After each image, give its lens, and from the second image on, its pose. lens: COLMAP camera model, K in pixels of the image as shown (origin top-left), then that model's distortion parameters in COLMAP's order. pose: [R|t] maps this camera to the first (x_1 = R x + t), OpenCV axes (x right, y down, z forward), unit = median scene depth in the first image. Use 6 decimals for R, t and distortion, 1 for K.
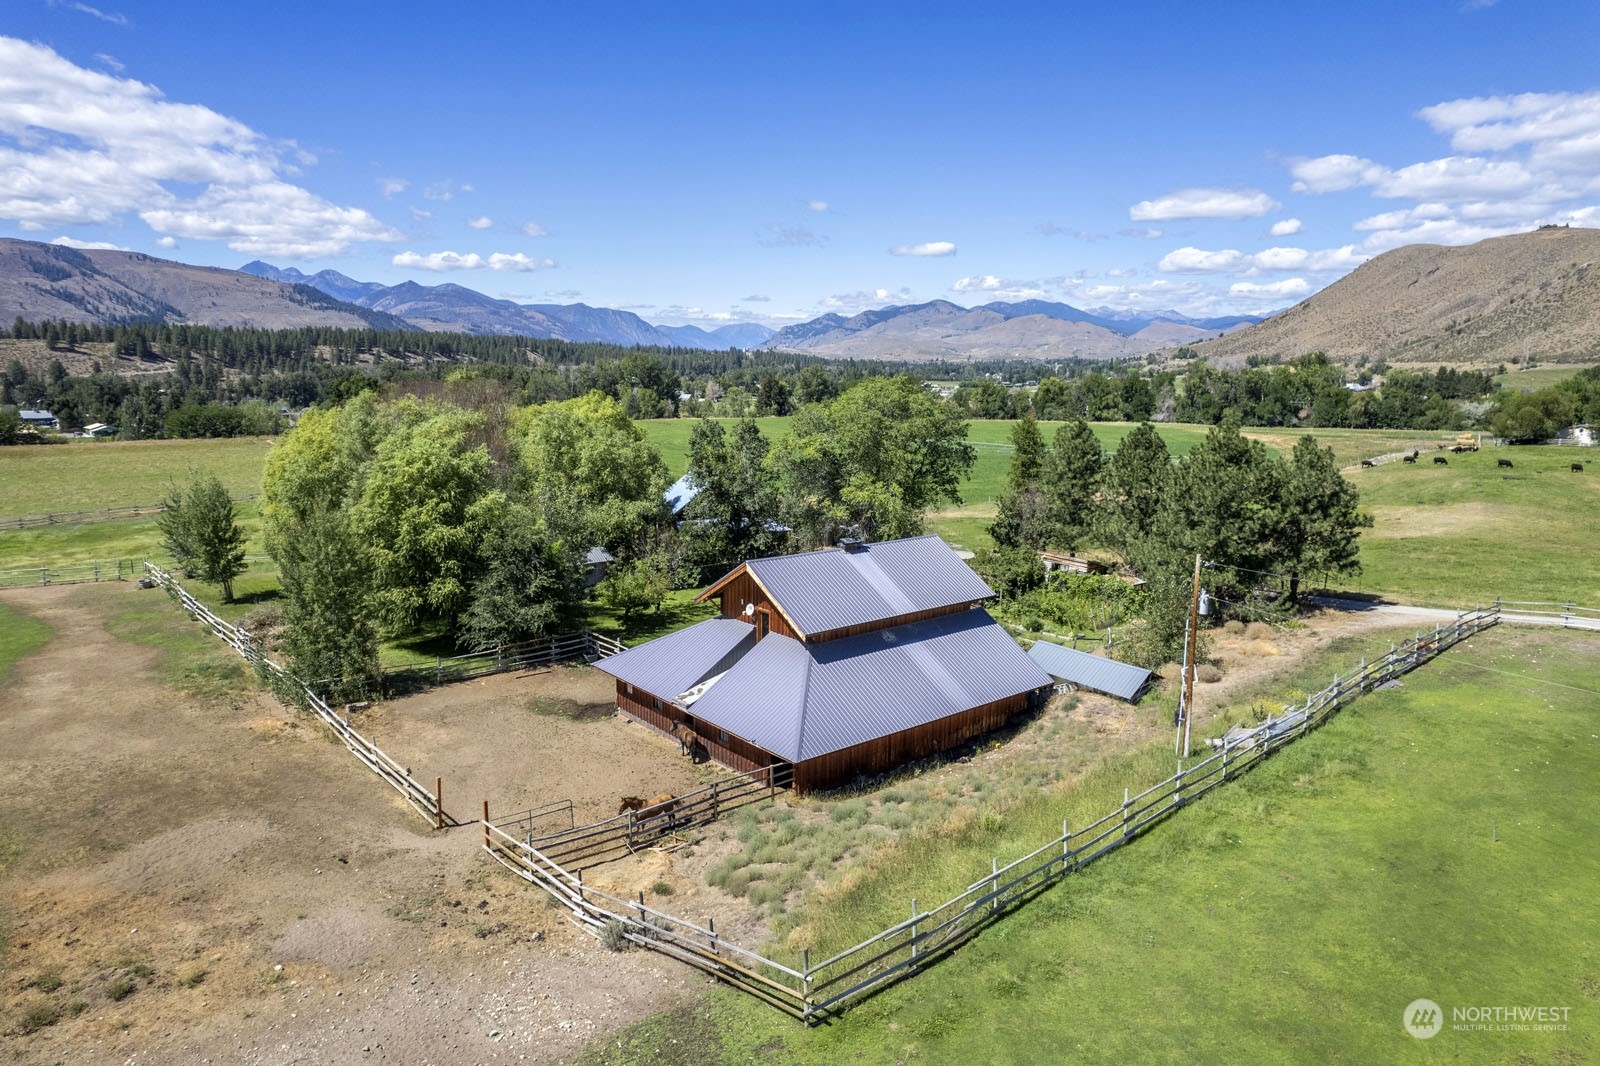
lens RADIAL K [[1020.3, 0, 793.9], [0, 1020.3, 533.6], [0, 0, 1]] dist [-0.083963, 0.076469]
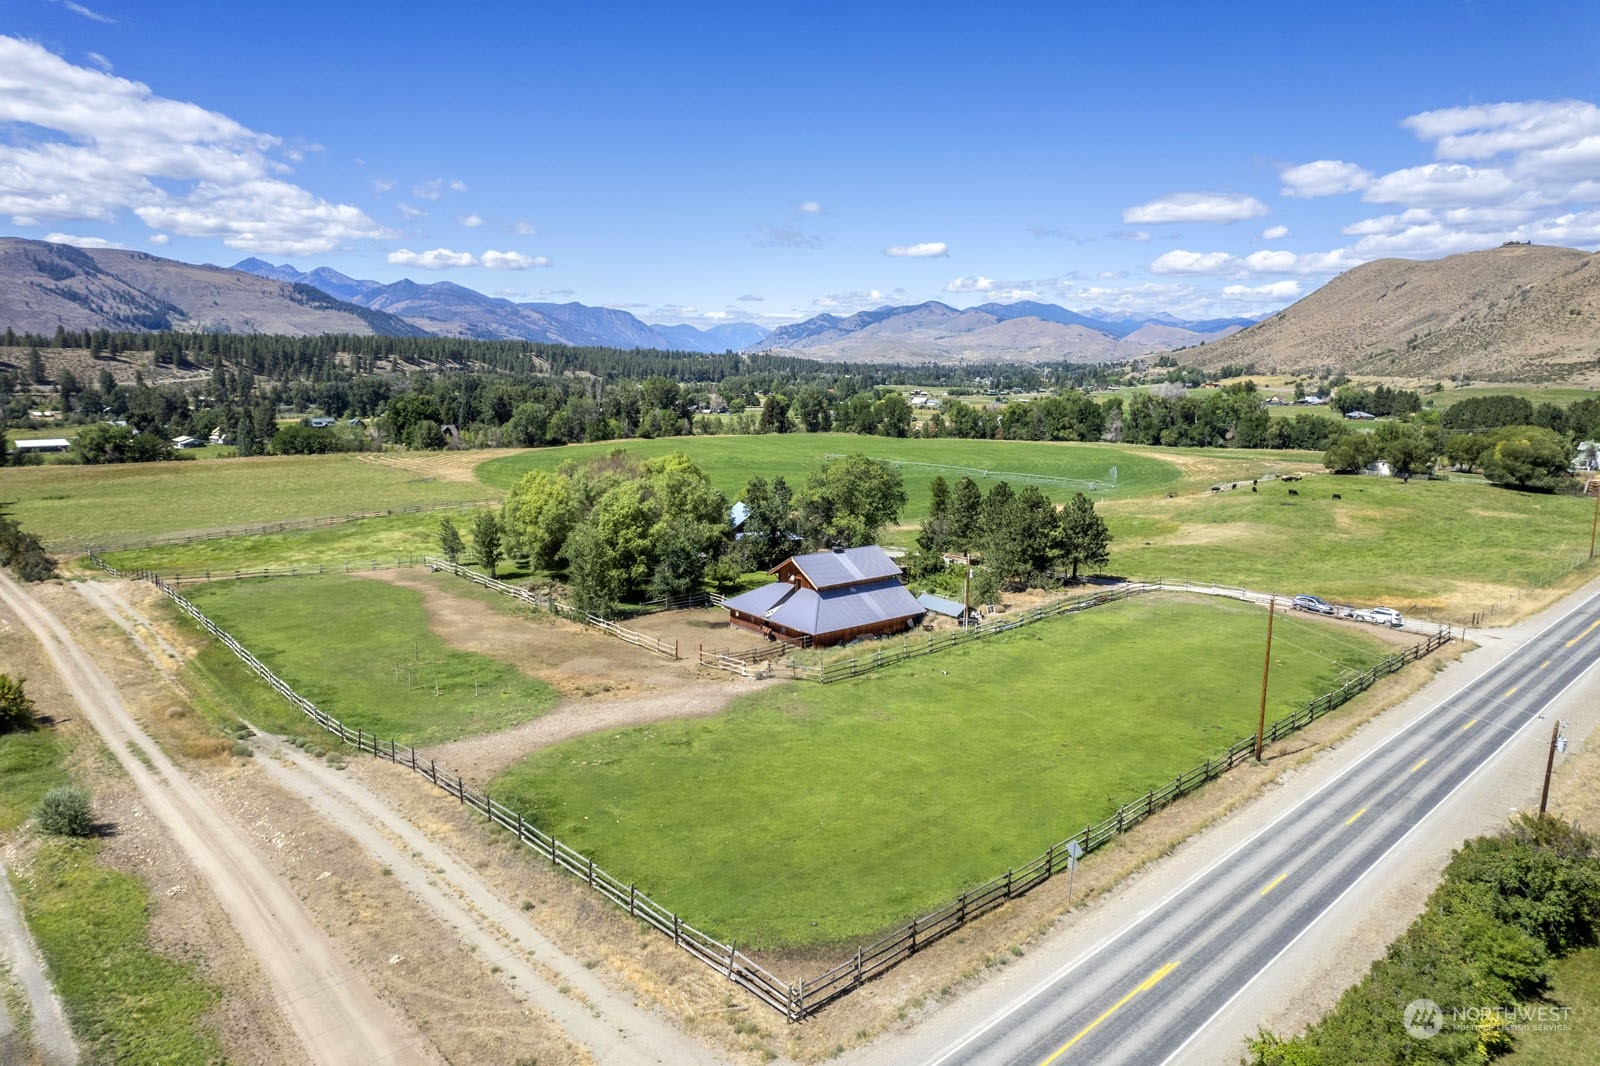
lens RADIAL K [[1020.3, 0, 793.9], [0, 1020.3, 533.6], [0, 0, 1]] dist [-0.083963, 0.076469]
pose [[0.999966, 0.004582, 0.006792, -0.002847], [-0.004589, 0.999989, 0.001024, -0.001402], [-0.006787, -0.001055, 0.999976, -0.065917]]
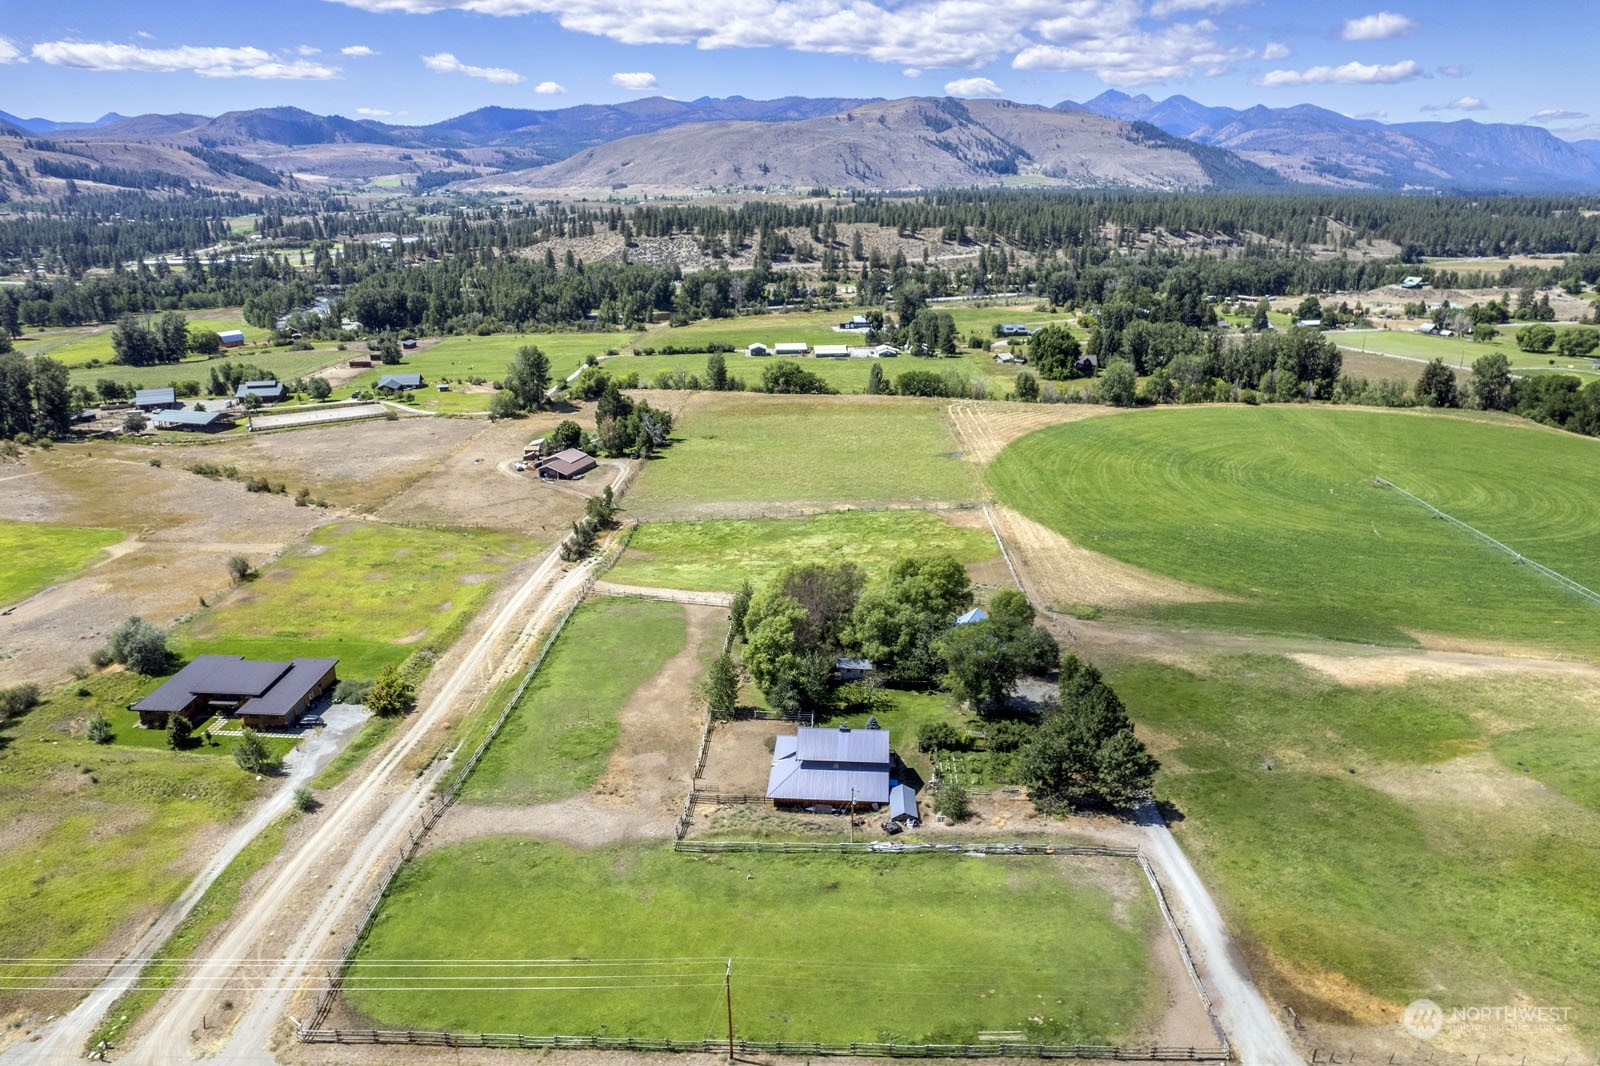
lens RADIAL K [[1020.3, 0, 793.9], [0, 1020.3, 533.6], [0, 0, 1]] dist [-0.083963, 0.076469]
pose [[0.718911, 0.212459, -0.661837, 0.090723], [-0.101049, 0.973972, 0.202896, -0.057087], [0.687718, -0.078986, 0.721669, -0.057315]]
